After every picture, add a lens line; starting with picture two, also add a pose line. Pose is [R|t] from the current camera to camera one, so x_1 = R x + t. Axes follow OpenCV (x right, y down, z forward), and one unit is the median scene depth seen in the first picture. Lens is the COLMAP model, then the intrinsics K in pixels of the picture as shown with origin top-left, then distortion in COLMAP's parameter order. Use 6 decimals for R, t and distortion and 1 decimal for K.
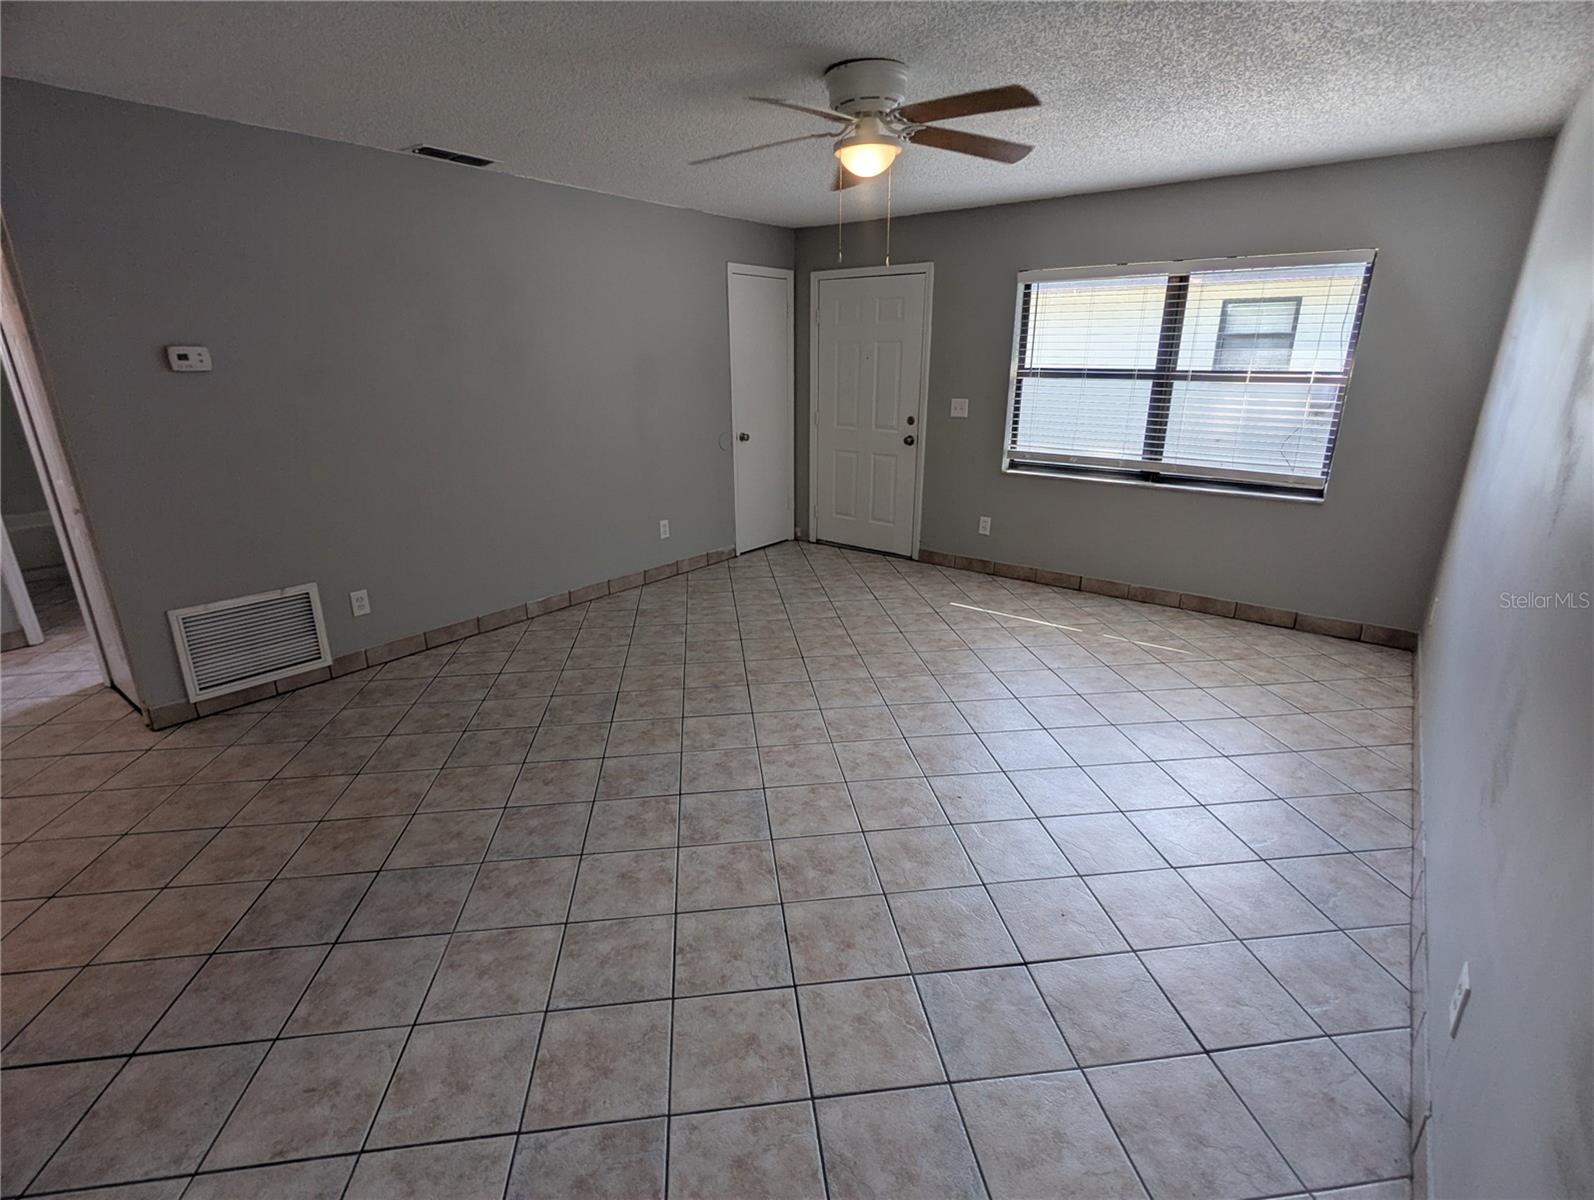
lens RADIAL K [[754.9, 0, 797.7], [0, 754.9, 602.4], [0, 0, 1]] dist [0.000118, 0.000092]
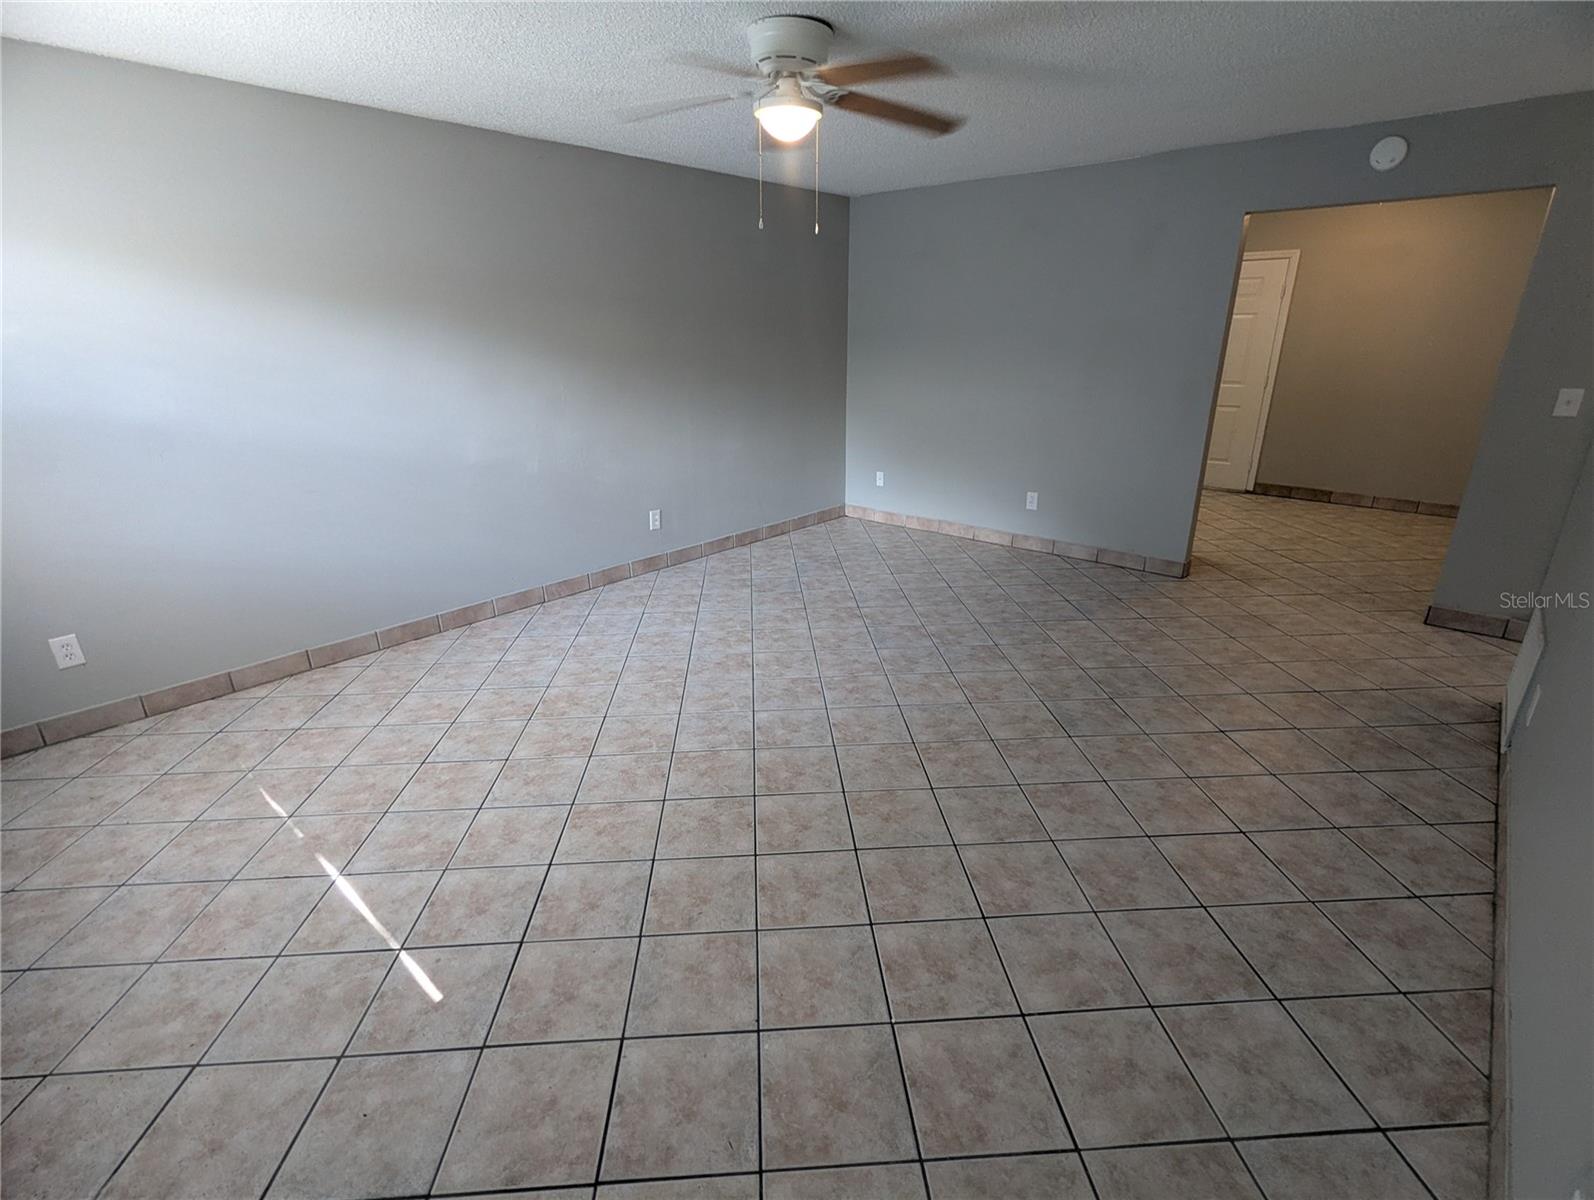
lens RADIAL K [[754.9, 0, 797.3], [0, 754.9, 607.6], [0, 0, 1]] dist [0.000118, 0.000092]
pose [[-0.997889, -0.012934, 0.063647, 0.006515], [0.029458, 0.783238, 0.621024, -0.441687], [-0.057883, 0.621588, -0.781203, 1.359982]]
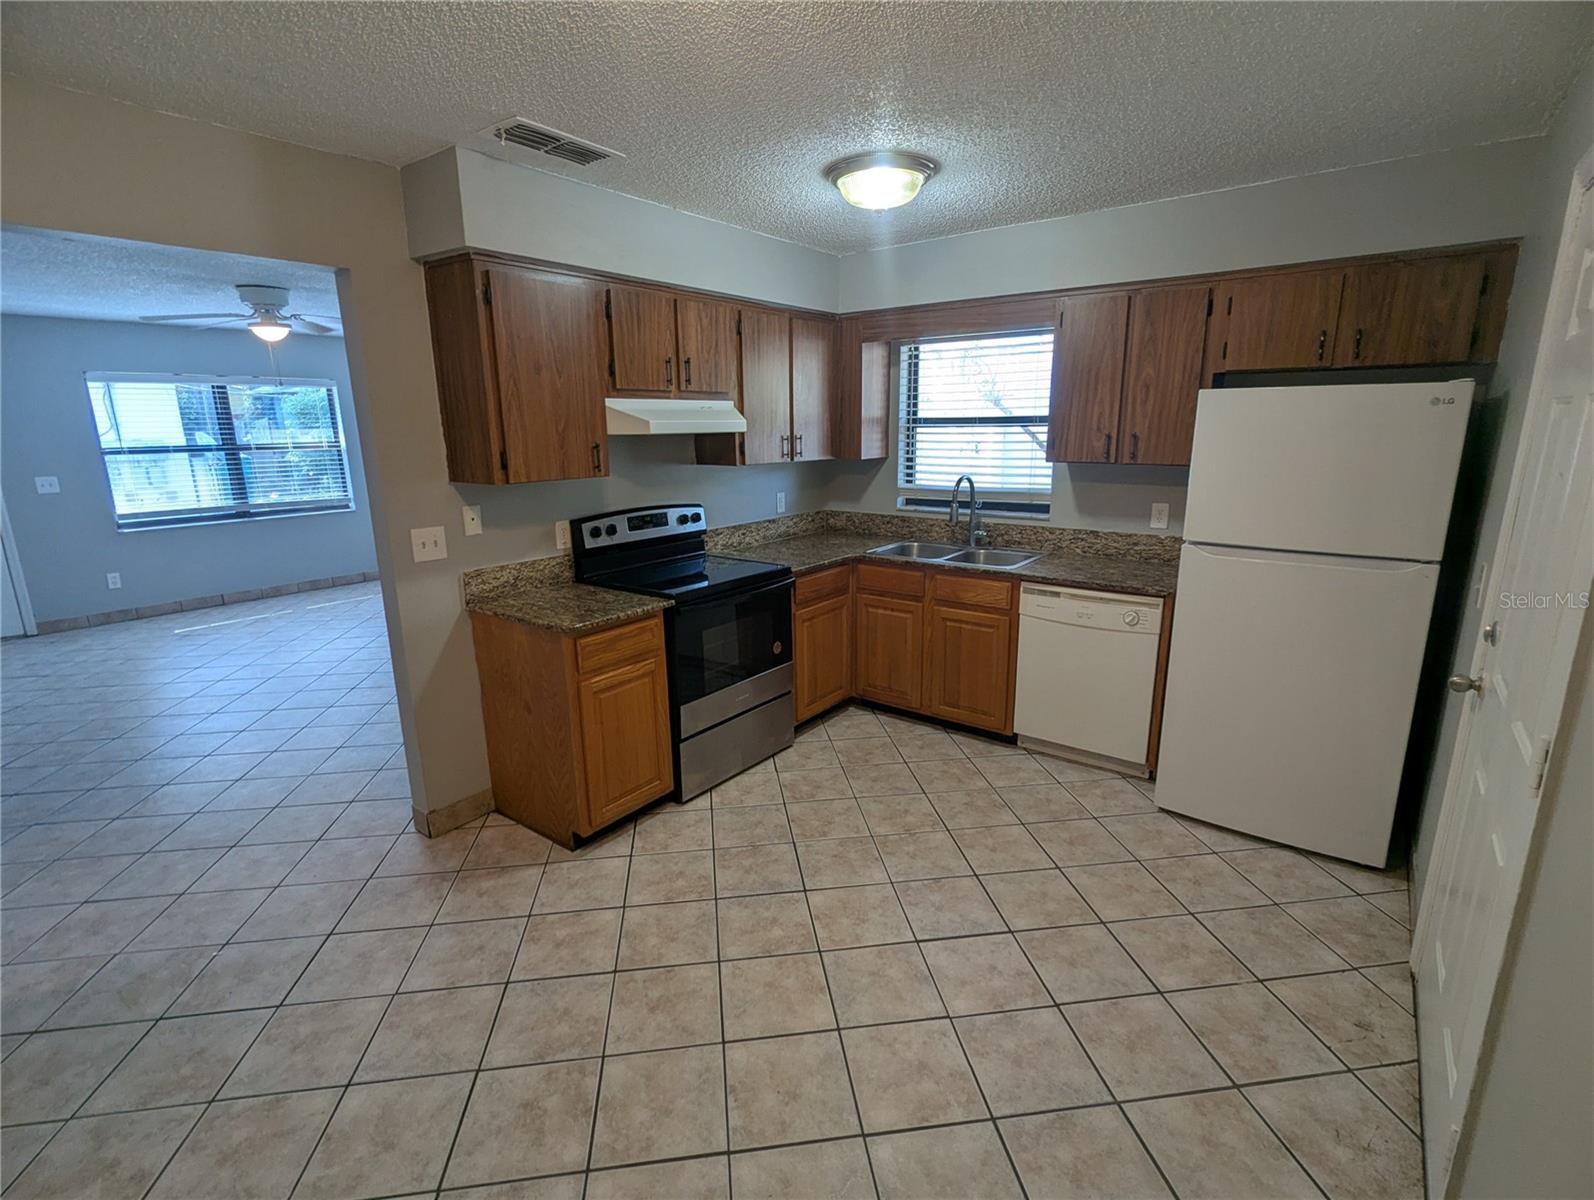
lens RADIAL K [[754.9, 0, 795.5], [0, 754.9, 604.8], [0, 0, 1]] dist [0.000118, 0.000092]
pose [[-0.009418, -0.234075, 0.972173, -1.177333], [0.323414, 0.919249, 0.224466, 0.014538], [-0.946211, 0.316528, 0.067046, -0.076583]]
